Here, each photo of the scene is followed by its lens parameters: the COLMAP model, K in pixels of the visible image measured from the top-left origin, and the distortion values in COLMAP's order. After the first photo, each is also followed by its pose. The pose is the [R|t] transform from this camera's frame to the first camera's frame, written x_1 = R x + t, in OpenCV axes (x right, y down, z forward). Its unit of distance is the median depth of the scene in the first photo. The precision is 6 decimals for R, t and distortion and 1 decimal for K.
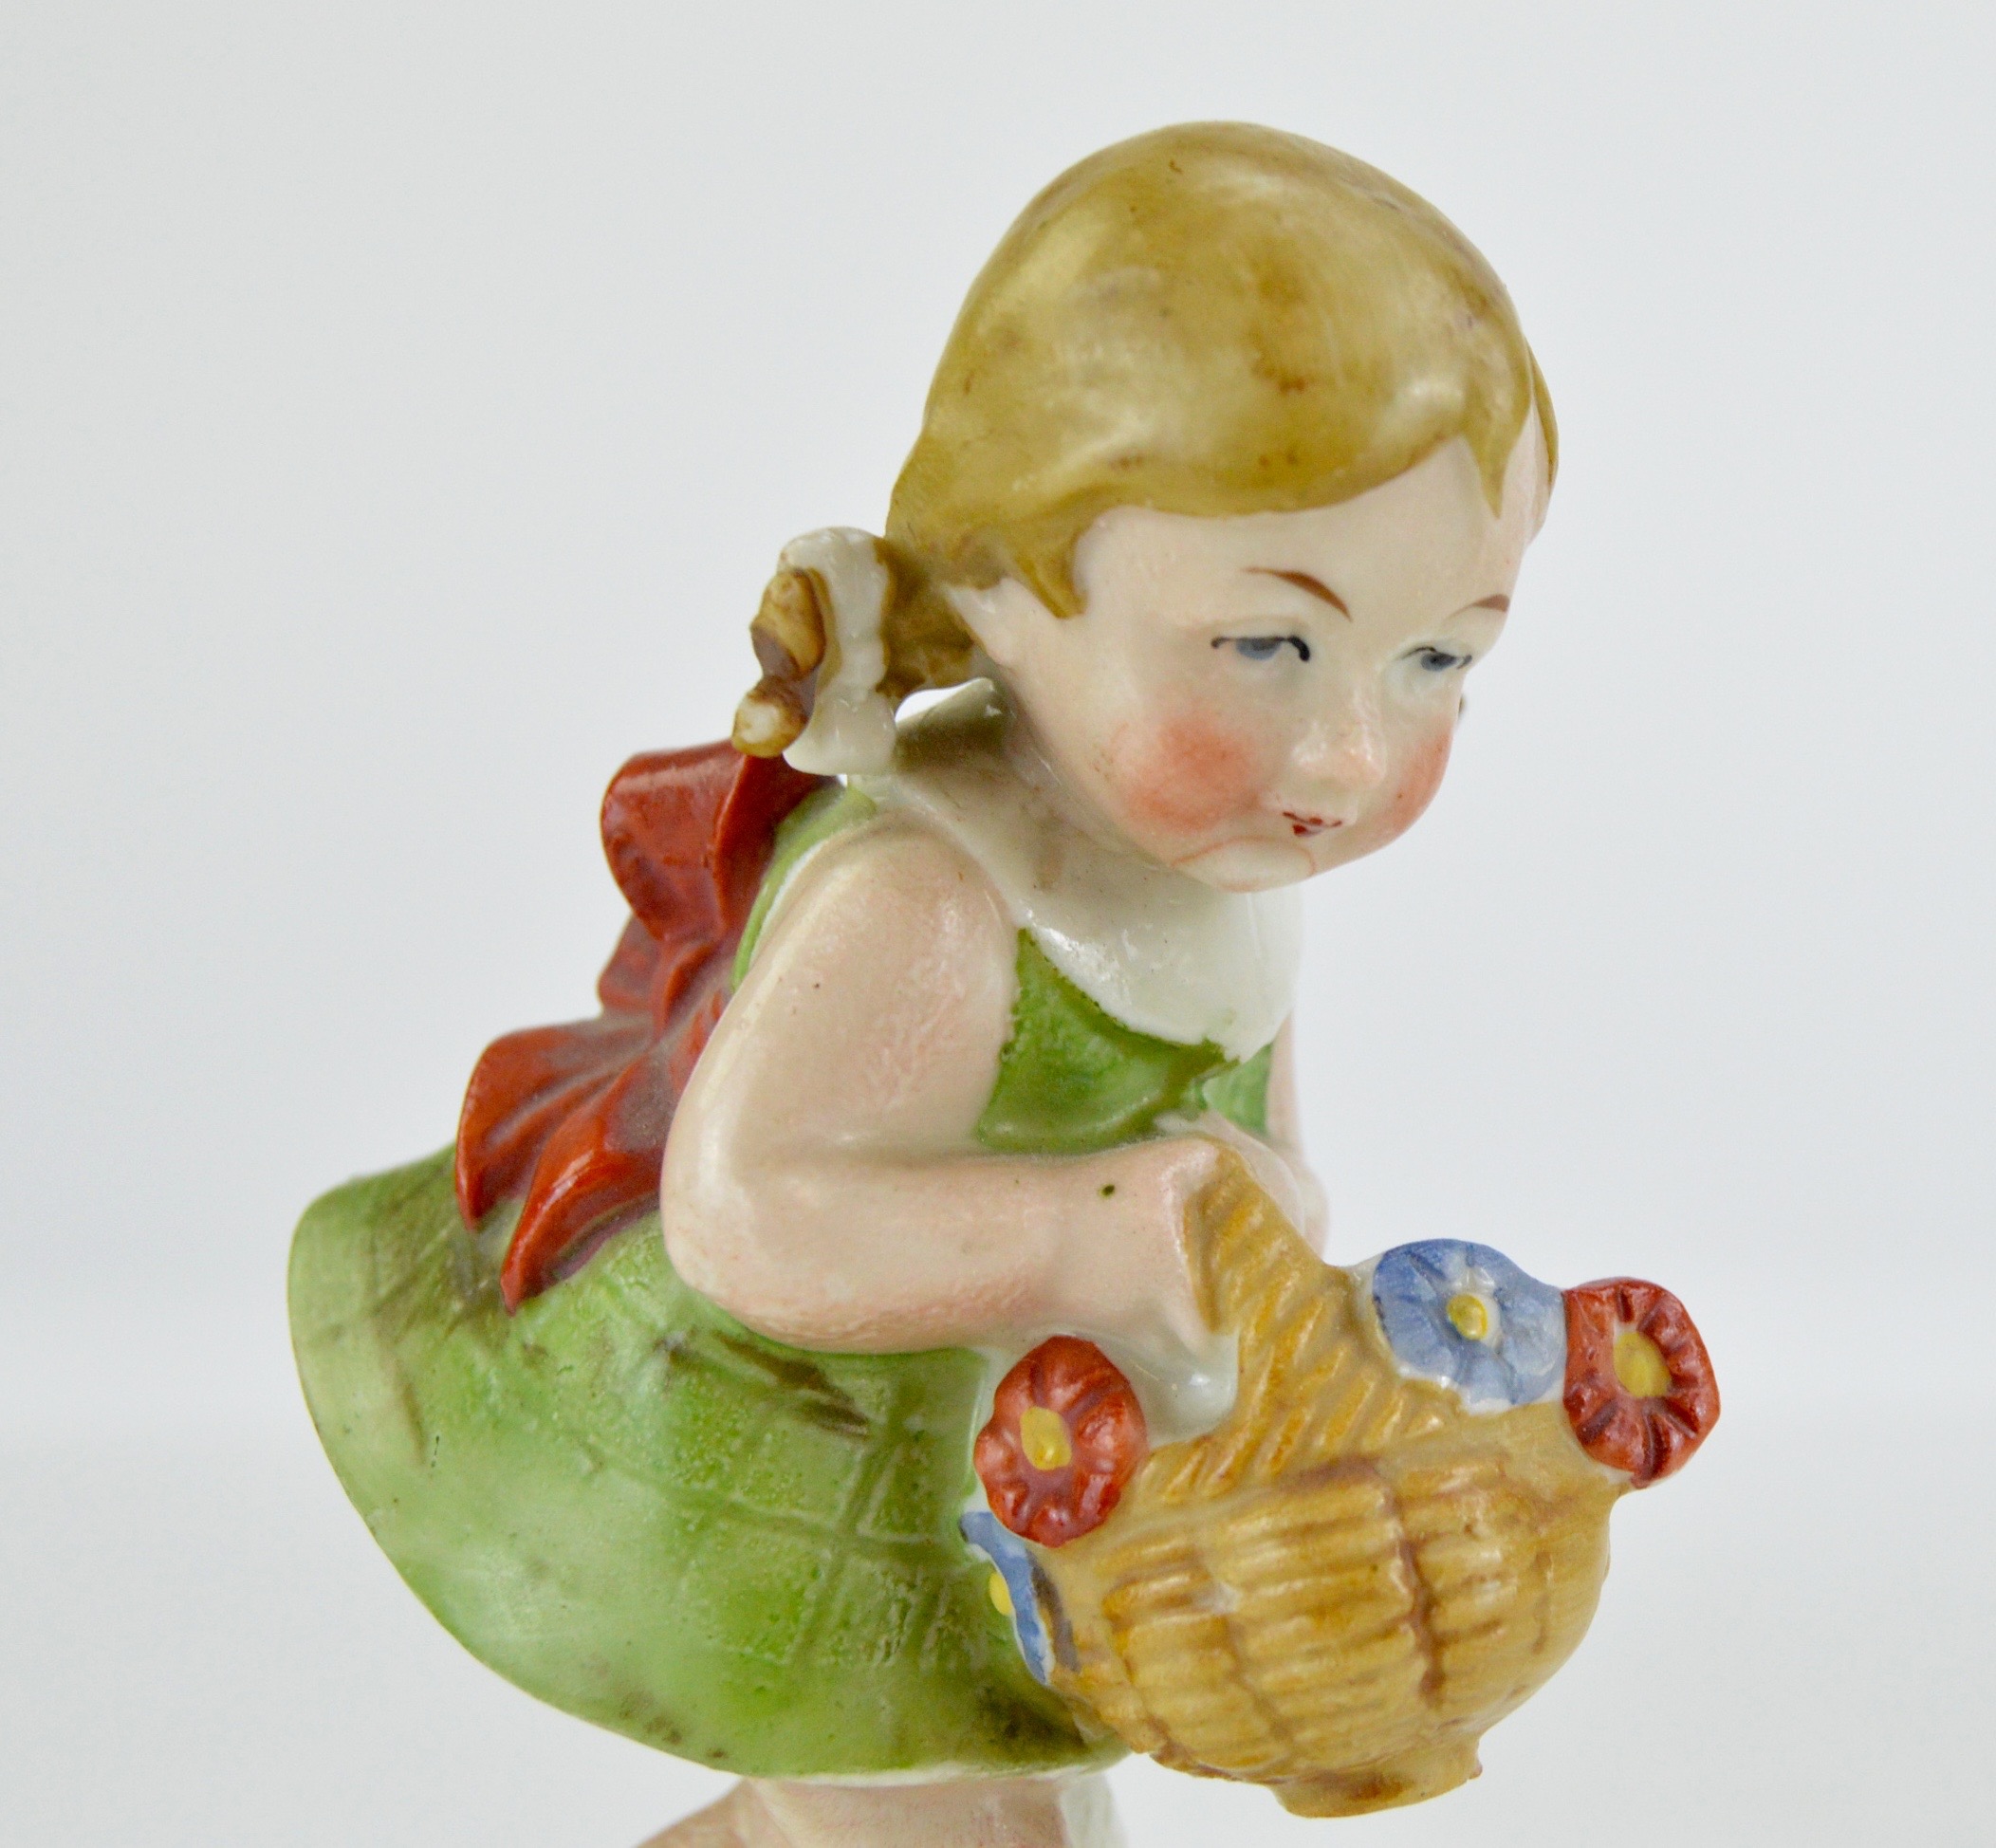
lens RADIAL K [[4596.1, 0, 1140.5], [0, 4596.1, 978.2], [0, 0, 1]] dist [-0.014503, 0.000000]
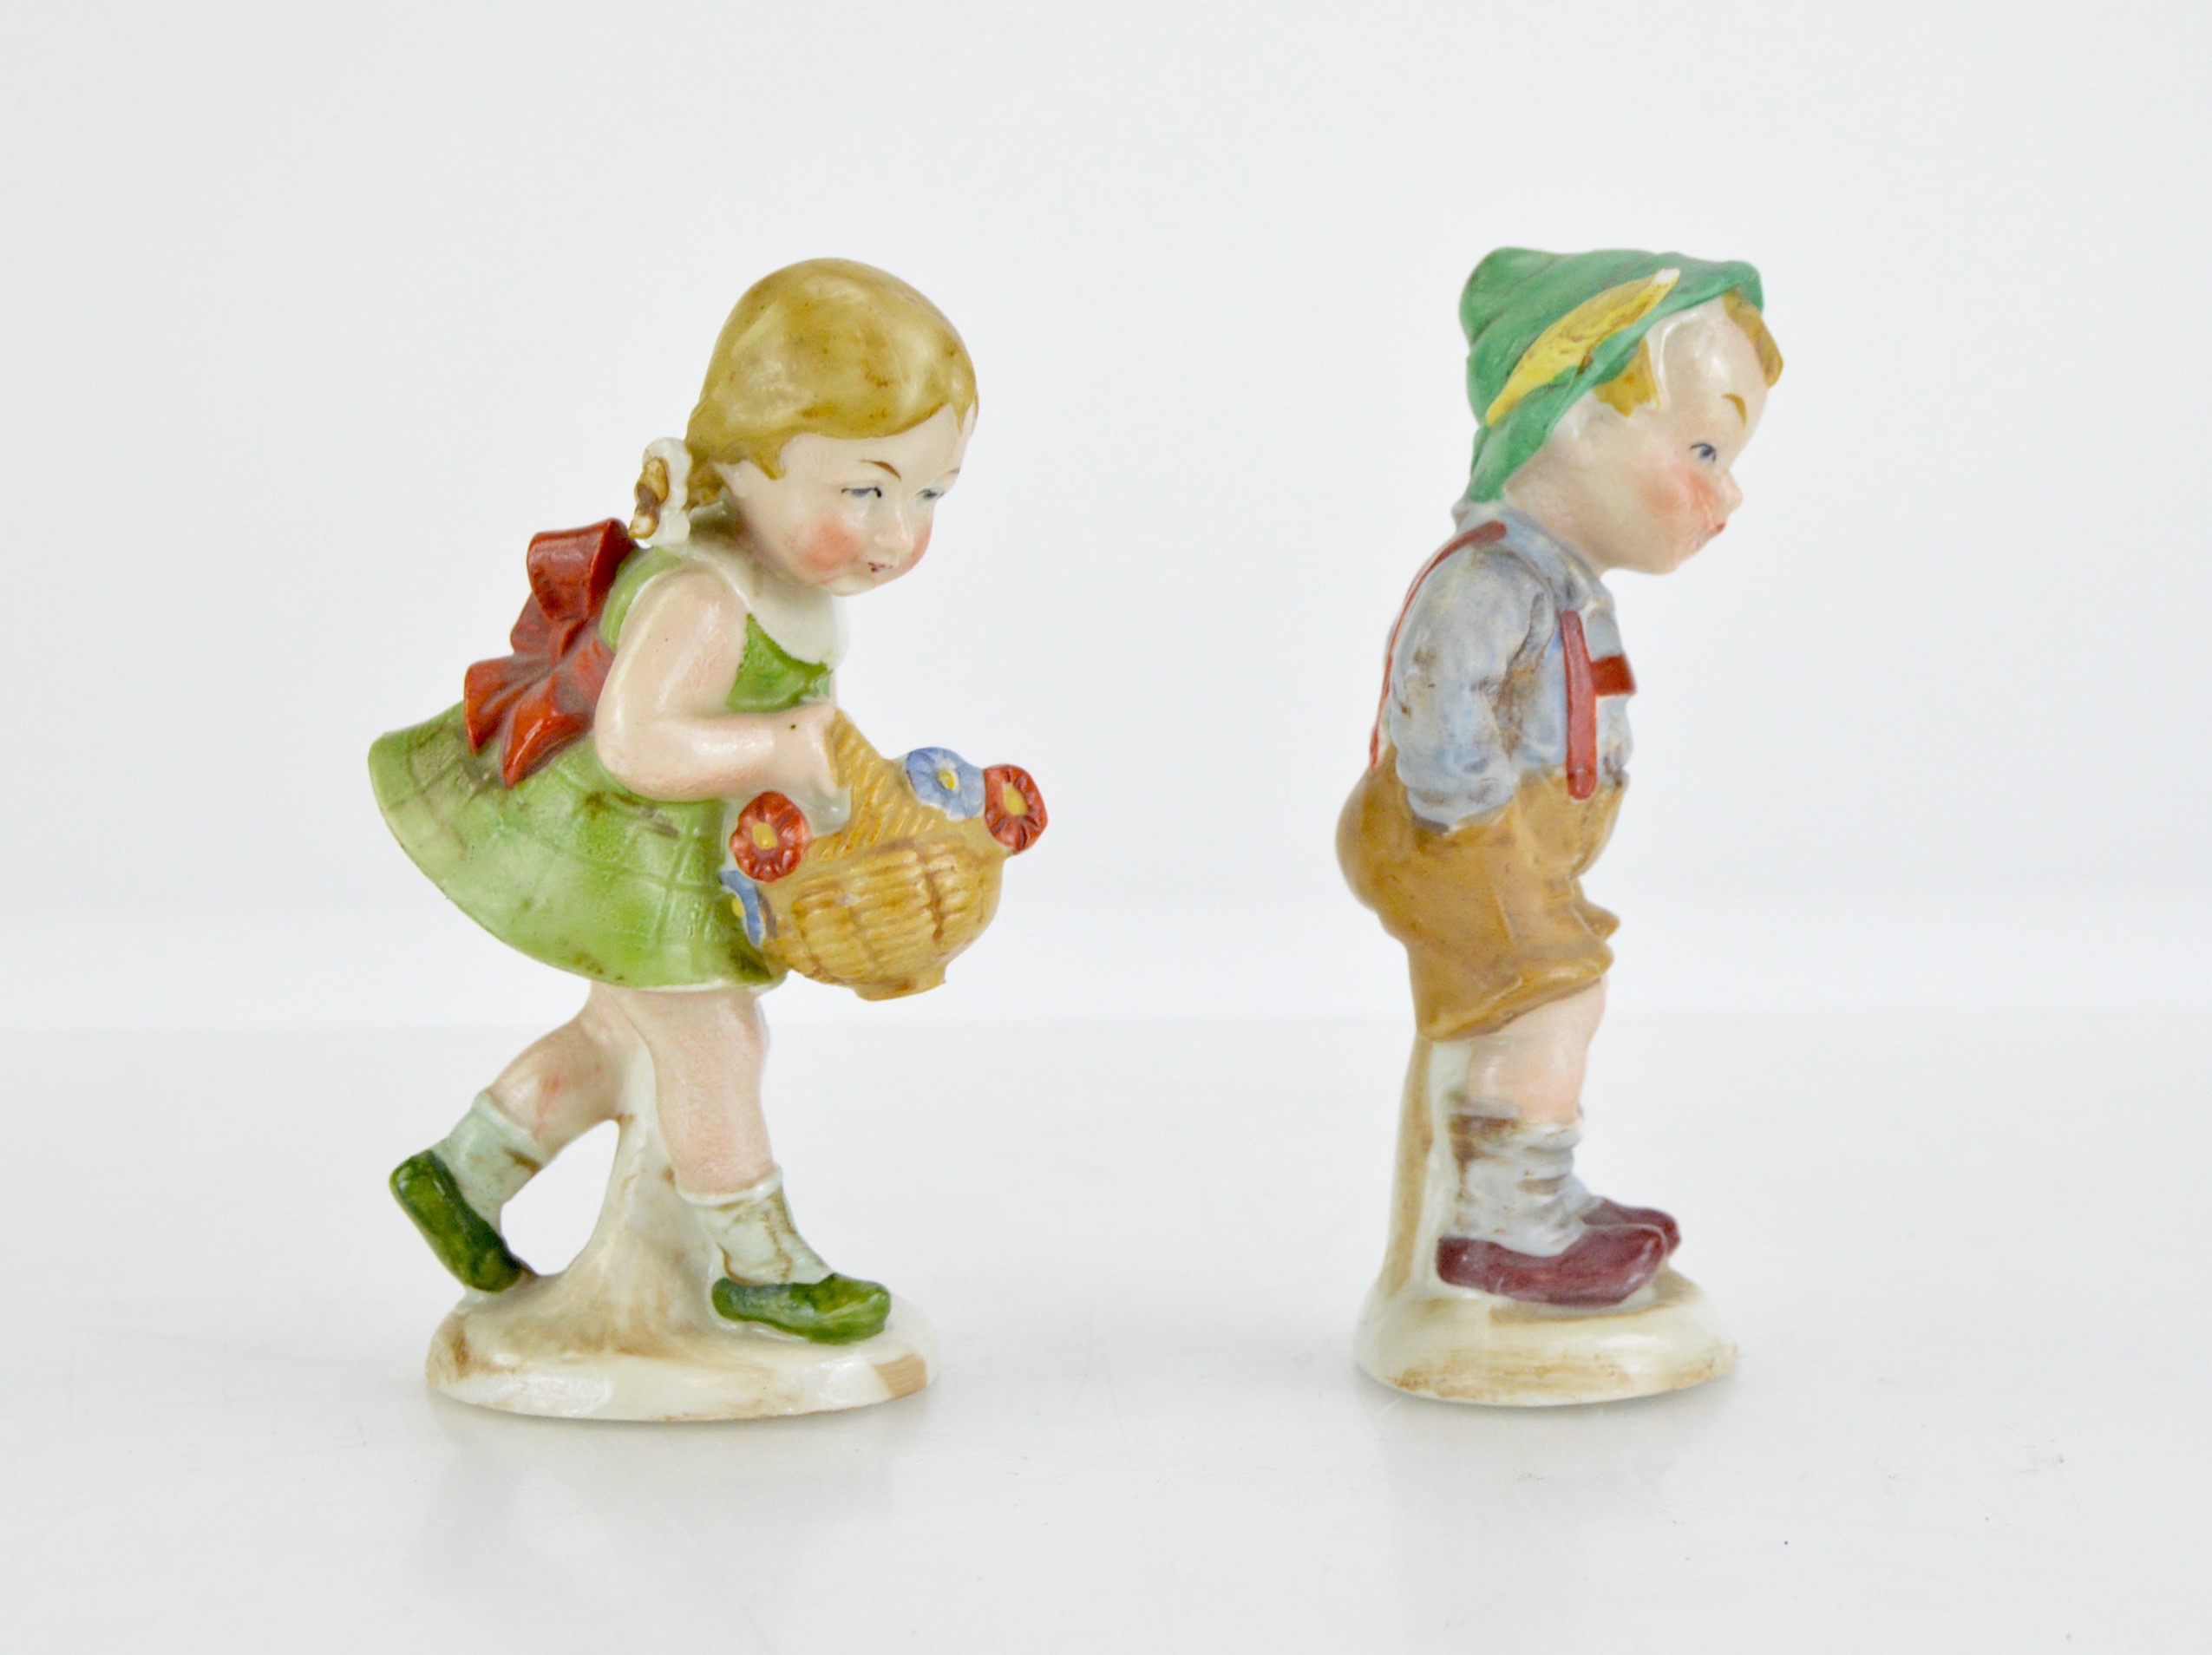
lens RADIAL K [[3700.5, 0, 1103.4], [0, 3700.5, 823.0], [0, 0, 1]] dist [-0.188967, 0.000000]
pose [[0.974487, -0.019446, 0.223601, -0.265801], [0.007164, 0.998427, 0.055609, -0.007452], [-0.224330, -0.052588, 0.973093, -0.825216]]
